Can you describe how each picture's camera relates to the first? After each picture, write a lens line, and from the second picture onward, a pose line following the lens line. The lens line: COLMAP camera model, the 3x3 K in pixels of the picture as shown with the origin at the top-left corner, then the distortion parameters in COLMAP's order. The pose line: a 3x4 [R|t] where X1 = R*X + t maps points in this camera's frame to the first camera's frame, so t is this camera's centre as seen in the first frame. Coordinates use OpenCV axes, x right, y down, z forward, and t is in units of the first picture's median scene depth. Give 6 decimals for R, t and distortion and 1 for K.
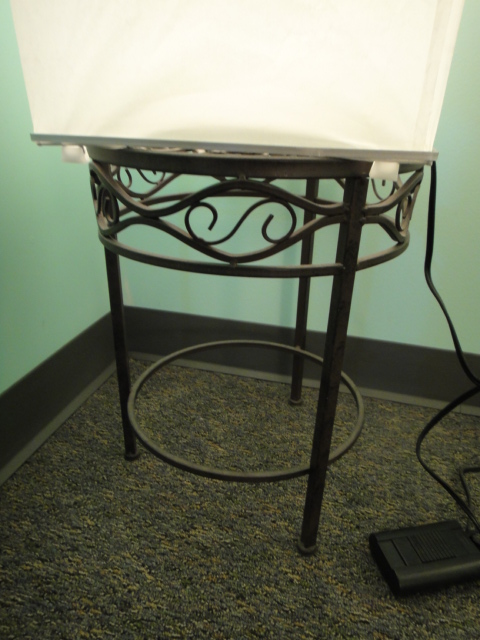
lens RADIAL K [[479.9, 0, 235.2], [0, 479.9, 315.9], [0, 0, 1]] dist [0.049190, -0.000152]
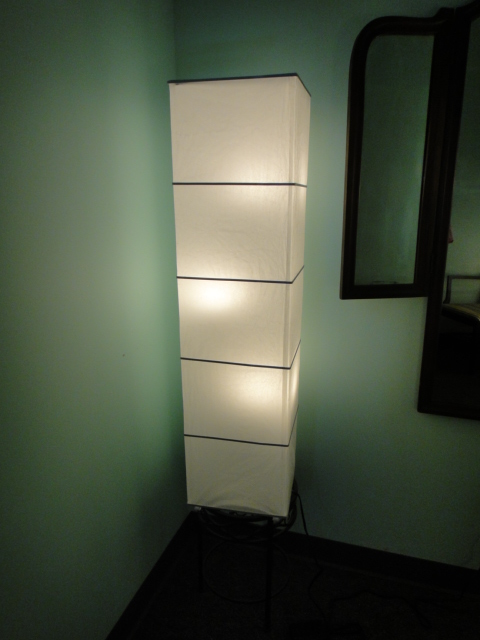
lens RADIAL K [[484.6, 0, 240.0], [0, 484.6, 320.0], [0, 0, 1]] dist [0.052821, 0.000993]
pose [[0.999049, -0.009612, -0.042536, 0.117073], [0.001525, 0.982511, -0.186196, -0.689480], [0.043582, 0.185954, 0.981591, -1.968527]]
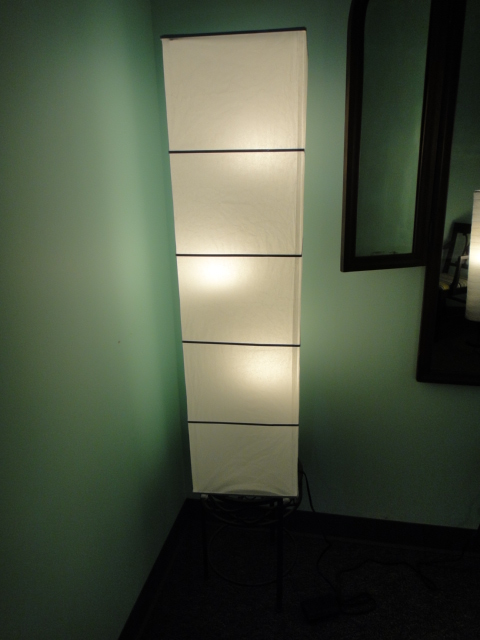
lens RADIAL K [[484.6, 0, 240.0], [0, 484.6, 320.0], [0, 0, 1]] dist [0.052821, 0.000993]
pose [[0.996287, -0.059018, 0.062689, -0.142191], [0.067381, 0.987716, -0.140987, -0.713083], [-0.053598, 0.144687, 0.988025, -1.851101]]
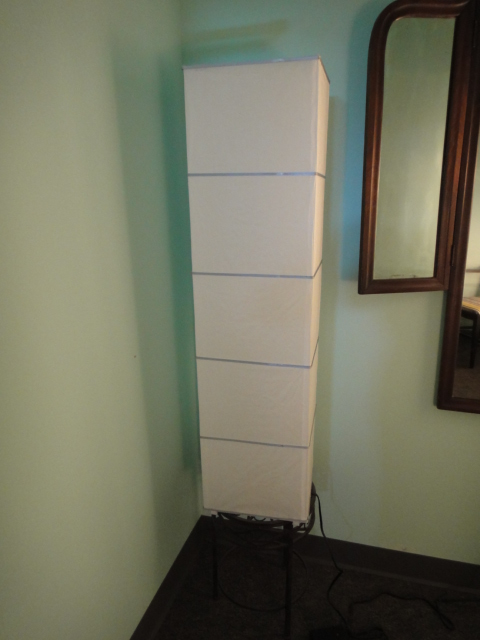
lens RADIAL K [[484.6, 0, 240.0], [0, 484.6, 320.0], [0, 0, 1]] dist [0.052821, 0.000993]
pose [[0.999557, -0.024999, -0.016170, -0.024985], [0.021693, 0.983502, -0.179591, -0.712400], [0.020393, 0.179161, 0.983608, -1.878778]]
